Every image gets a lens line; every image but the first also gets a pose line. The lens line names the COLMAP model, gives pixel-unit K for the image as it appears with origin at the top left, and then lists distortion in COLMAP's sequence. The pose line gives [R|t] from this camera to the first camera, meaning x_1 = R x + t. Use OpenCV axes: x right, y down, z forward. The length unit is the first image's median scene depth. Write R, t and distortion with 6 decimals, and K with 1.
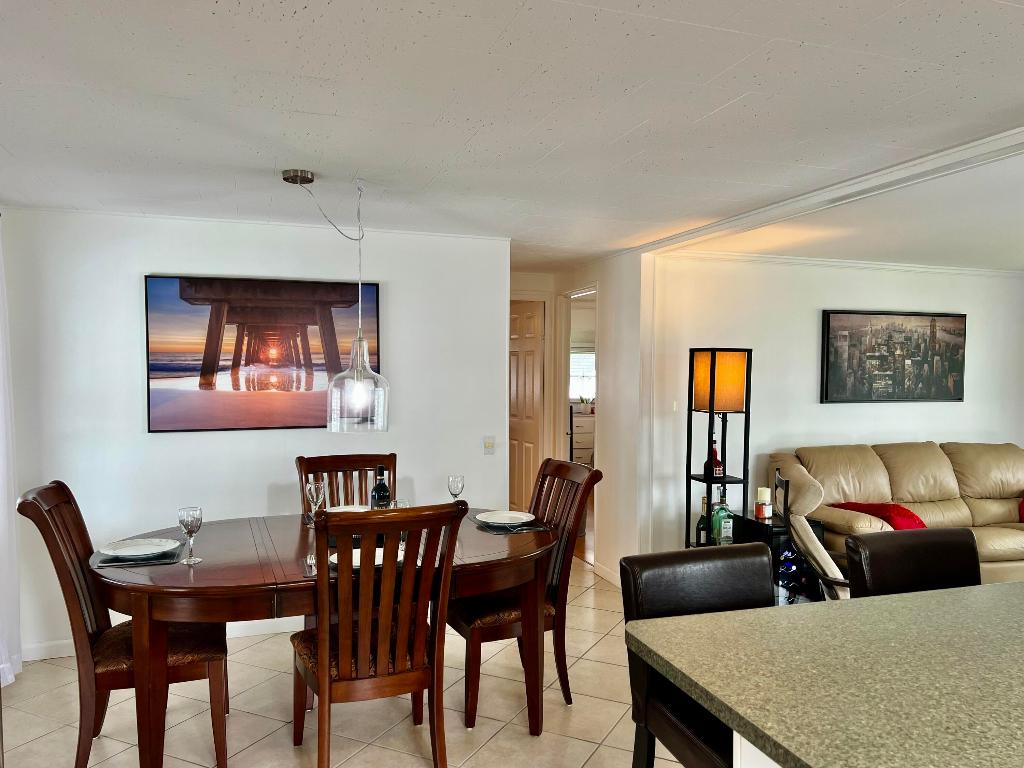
lens RADIAL K [[769.0, 0, 516.1], [0, 769.0, 383.8], [0, 0, 1]] dist [0.060720, -0.076817]
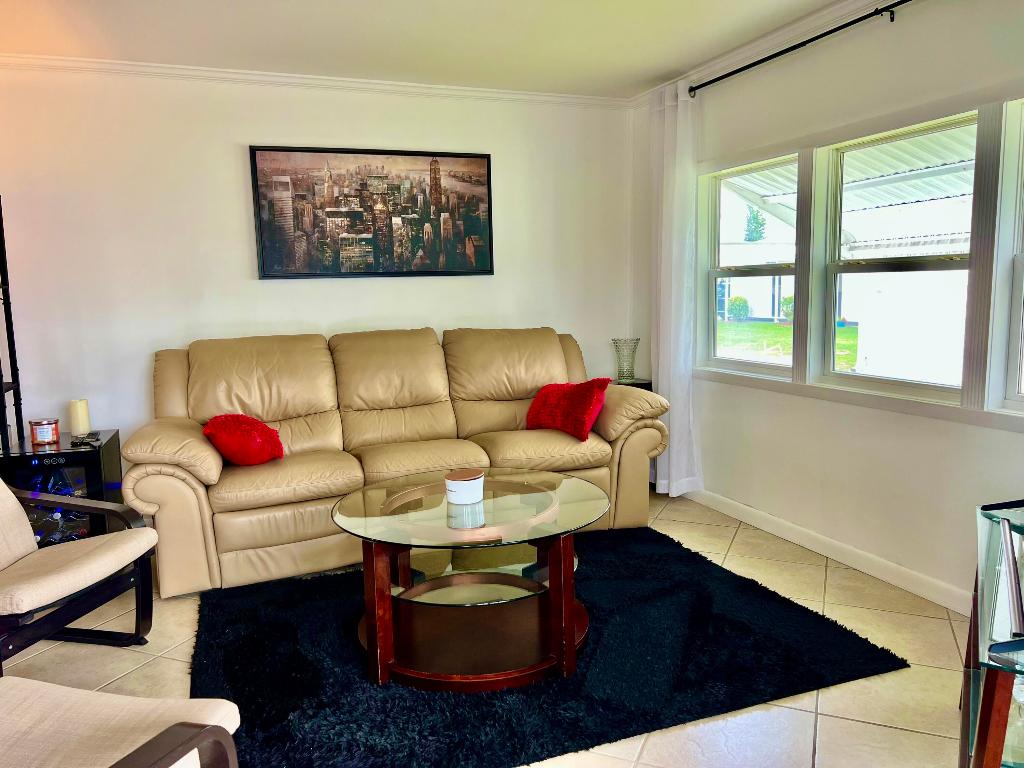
lens RADIAL K [[769.0, 0, 512.0], [0, 769.0, 391.1], [0, 0, 1]] dist [0.060720, -0.076817]
pose [[0.998486, -0.038288, 0.039484, 0.588798], [0.033478, 0.992685, 0.116001, 0.051825], [-0.043637, -0.114503, 0.992464, 0.257378]]
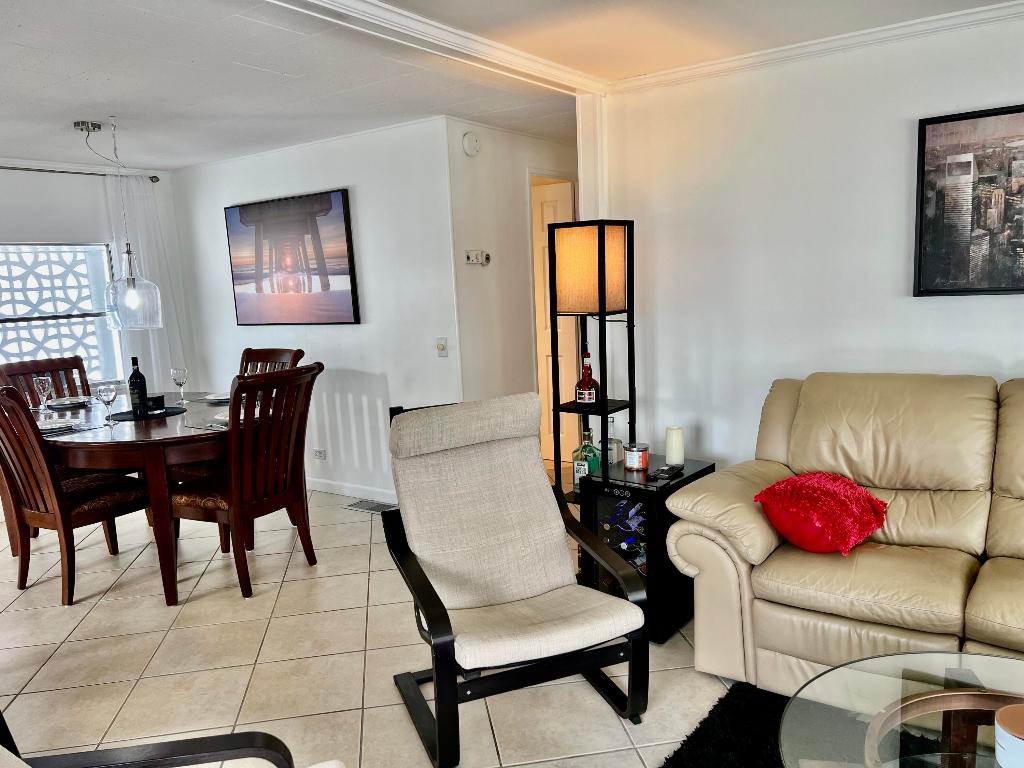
lens RADIAL K [[769.0, 0, 505.8], [0, 769.0, 398.0], [0, 0, 1]] dist [0.060720, -0.076817]
pose [[0.584250, 0.094792, -0.806019, 0.666645], [0.030900, 0.989837, 0.138809, 0.010880], [0.810986, -0.106005, 0.575383, 0.434488]]
